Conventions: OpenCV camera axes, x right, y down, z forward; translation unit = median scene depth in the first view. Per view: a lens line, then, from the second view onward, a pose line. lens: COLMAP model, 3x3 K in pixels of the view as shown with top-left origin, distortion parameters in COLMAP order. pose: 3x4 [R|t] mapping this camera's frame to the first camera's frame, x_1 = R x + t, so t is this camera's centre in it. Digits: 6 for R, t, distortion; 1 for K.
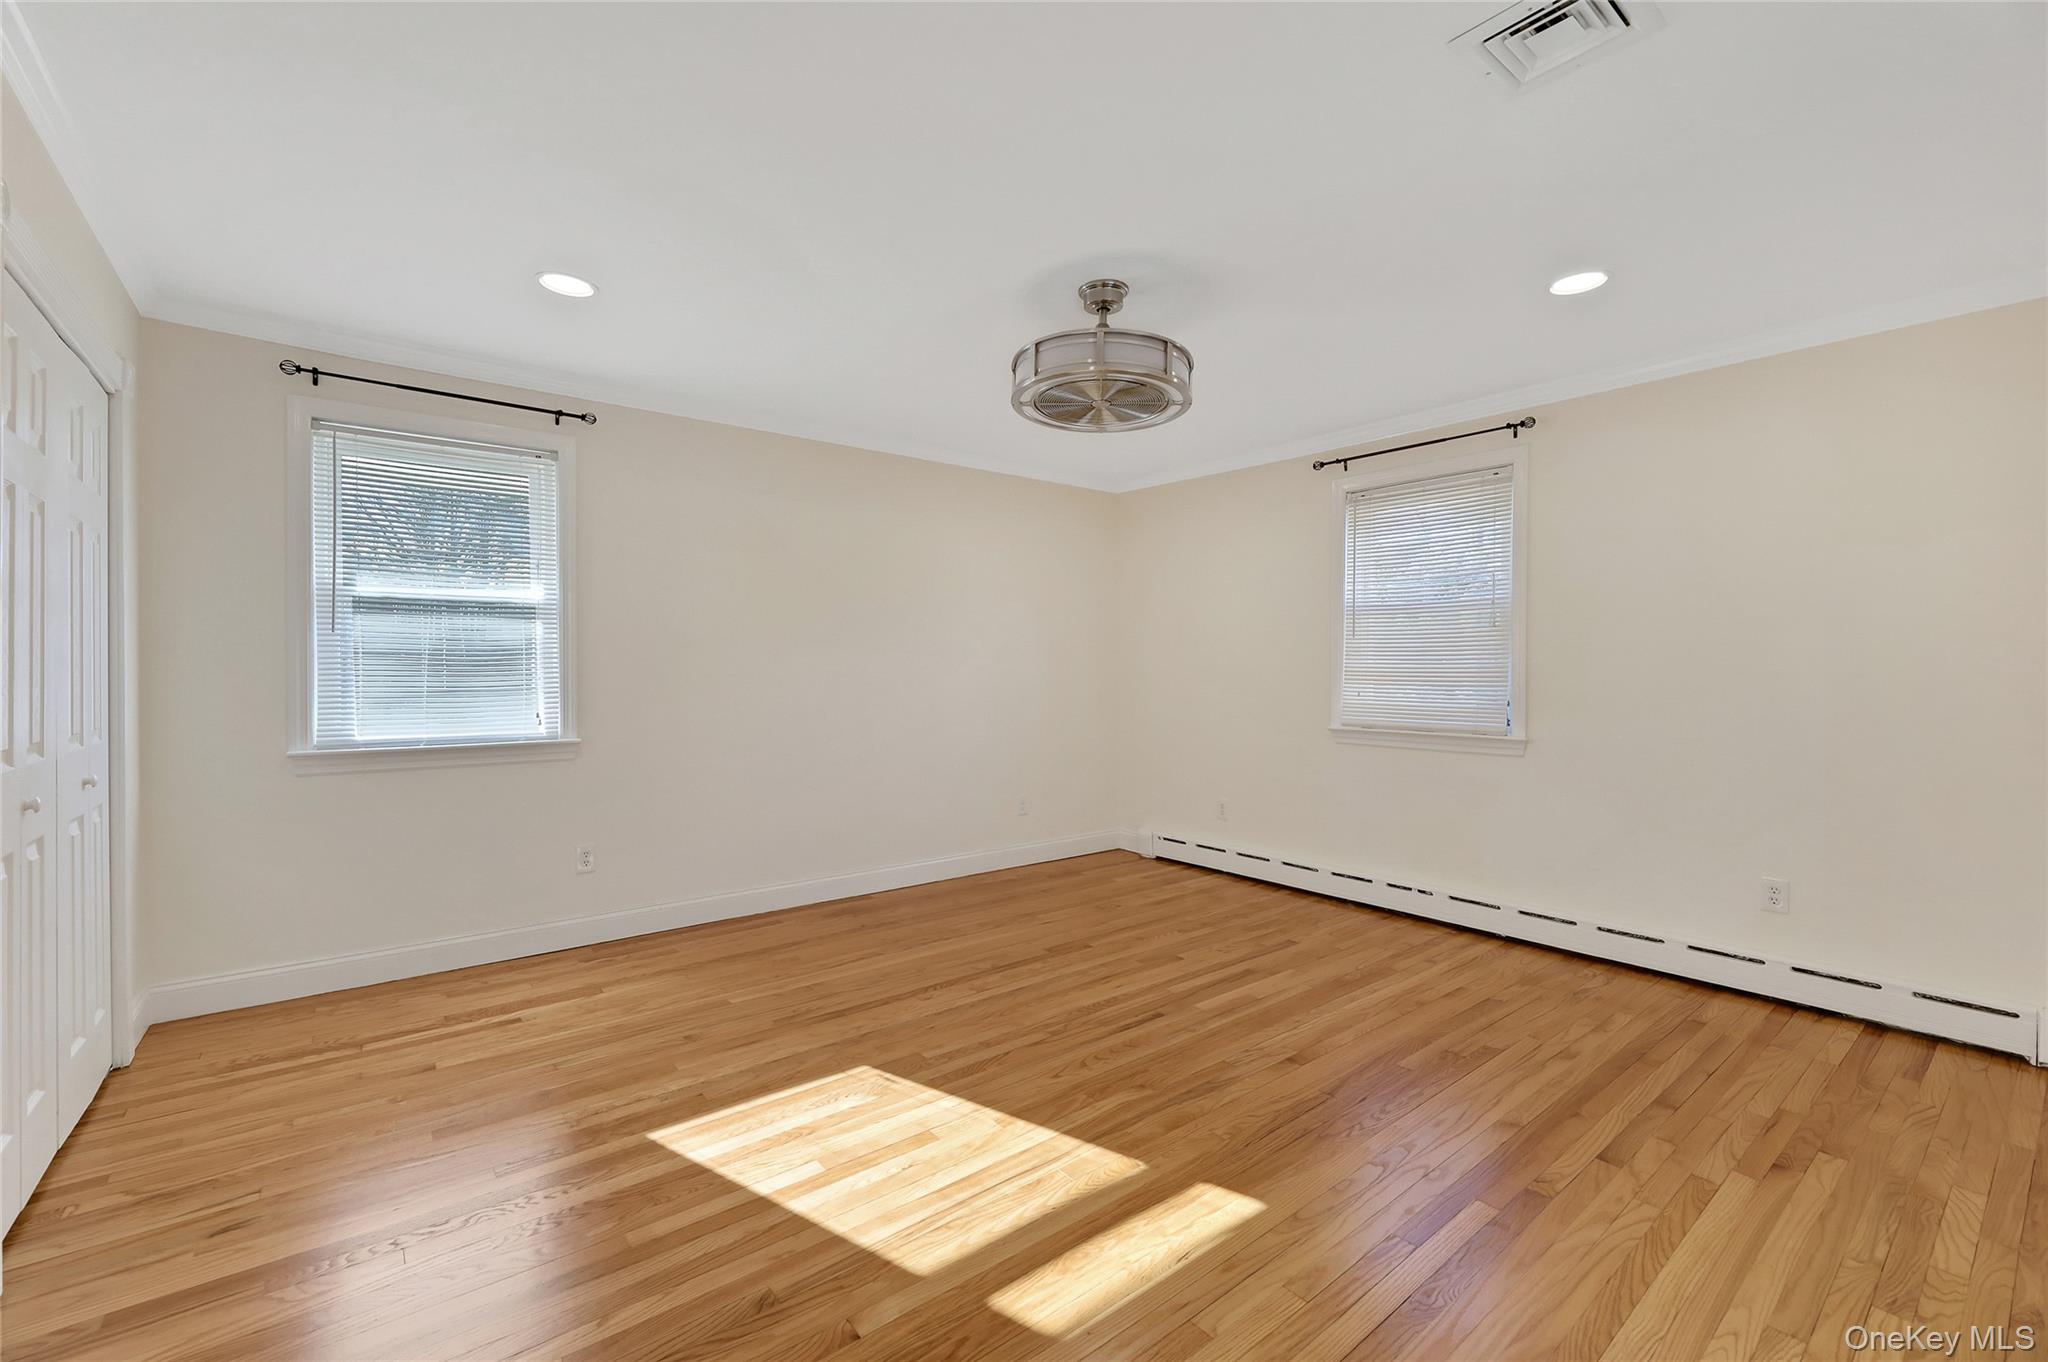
lens RADIAL K [[846.1, 0, 1015.5], [0, 846.1, 684.5], [0, 0, 1]] dist [0.000507, 0.000009]
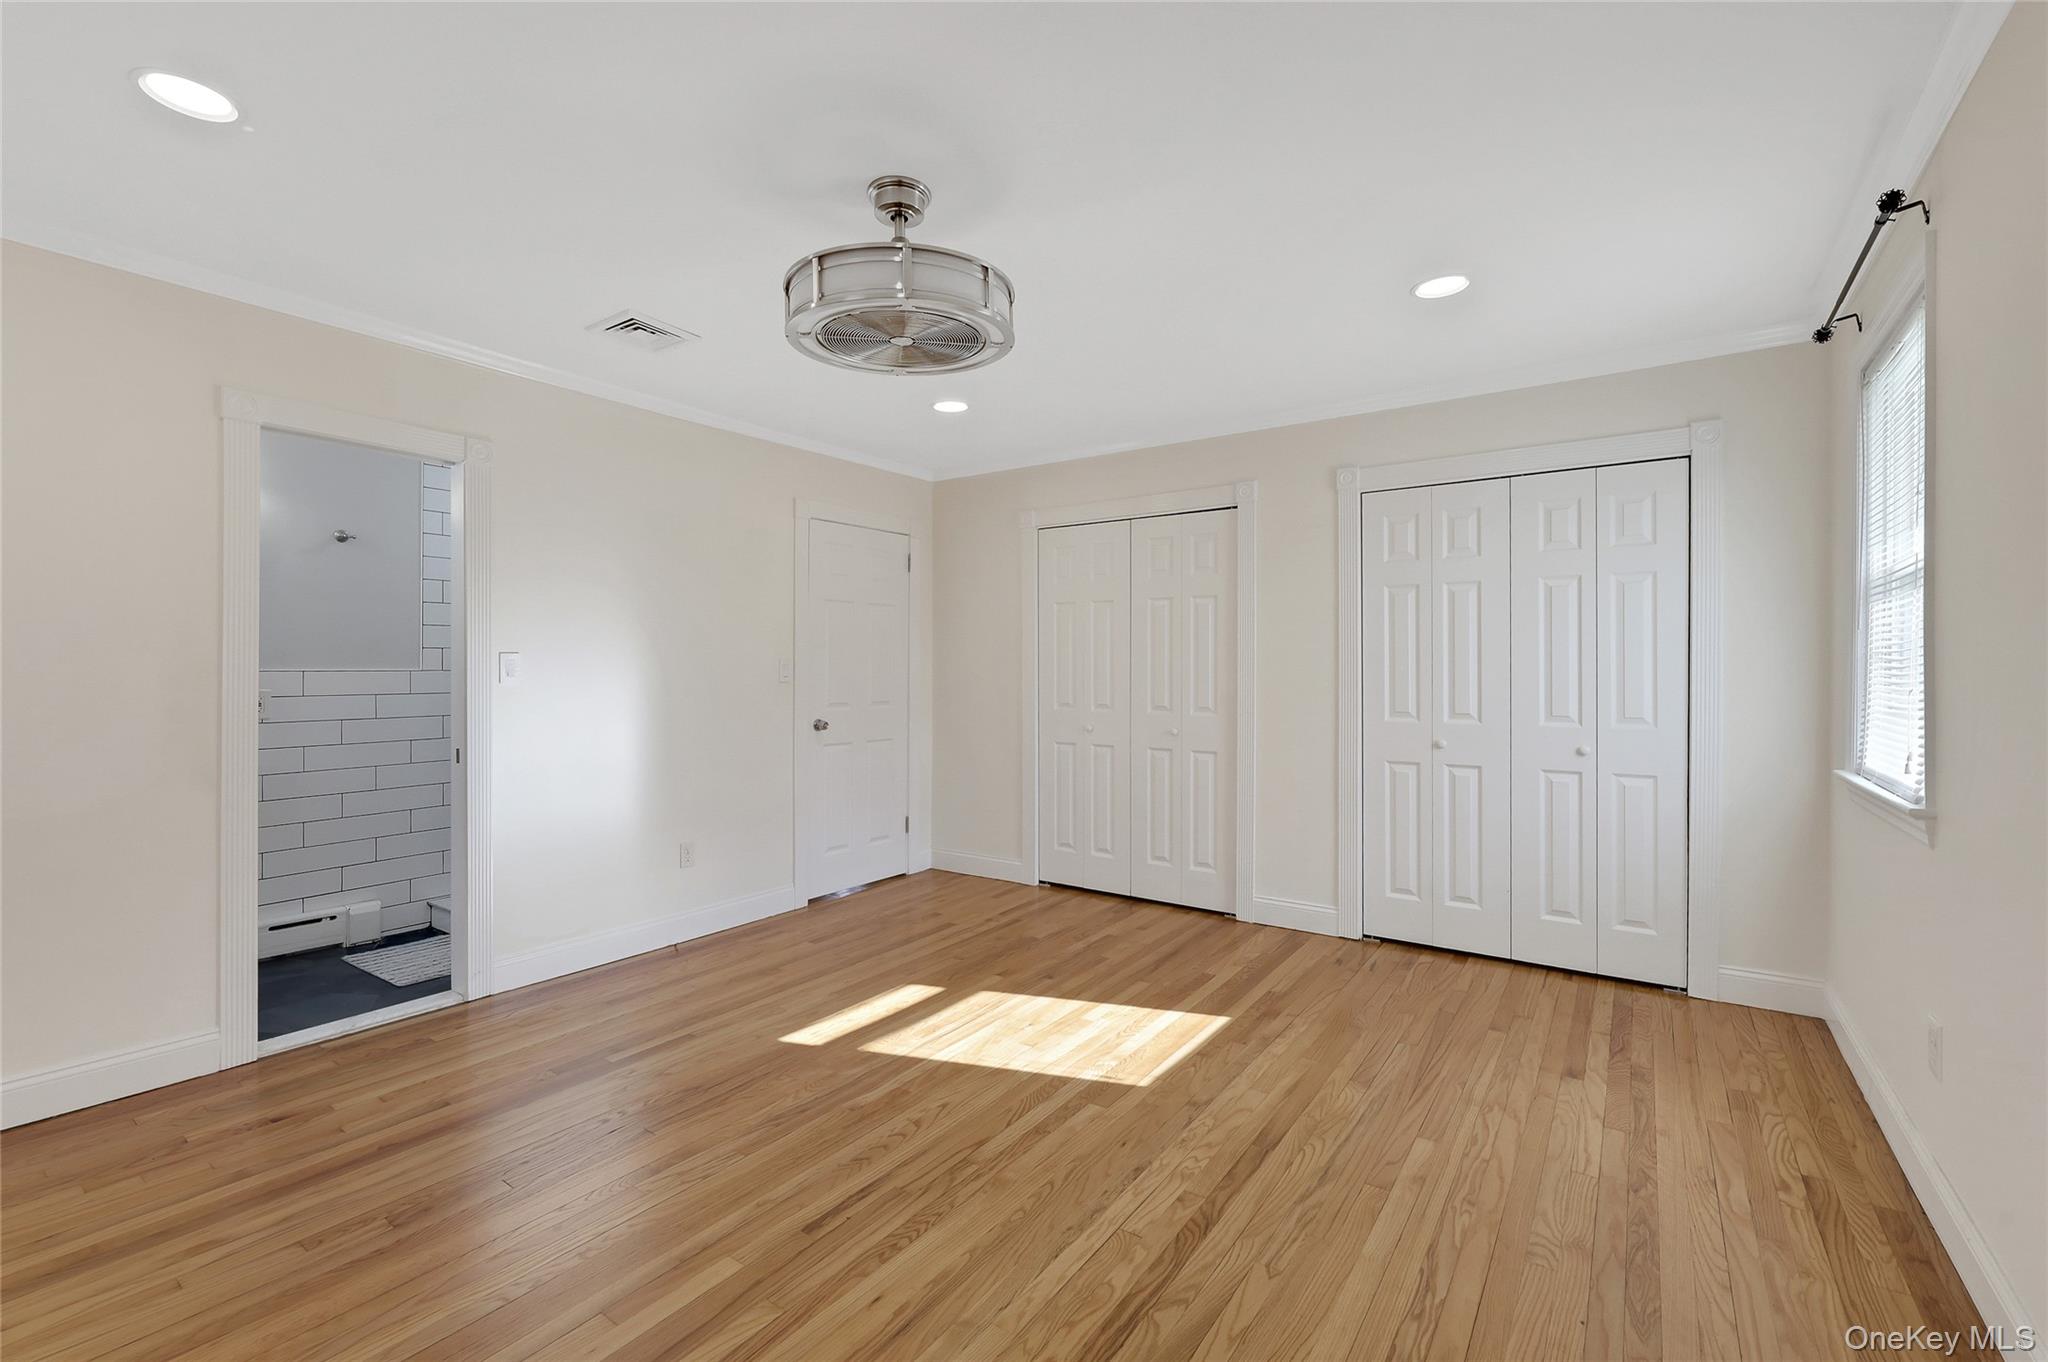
lens RADIAL K [[878.9, 0, 1027.6], [0, 878.9, 668.4], [0, 0, 1]] dist [-0.001033, -0.000508]
pose [[-0.959022, -0.003114, -0.283315, 0.216100], [-0.006259, 0.999928, 0.010196, -0.029808], [0.283263, 0.011552, -0.958973, 1.784659]]
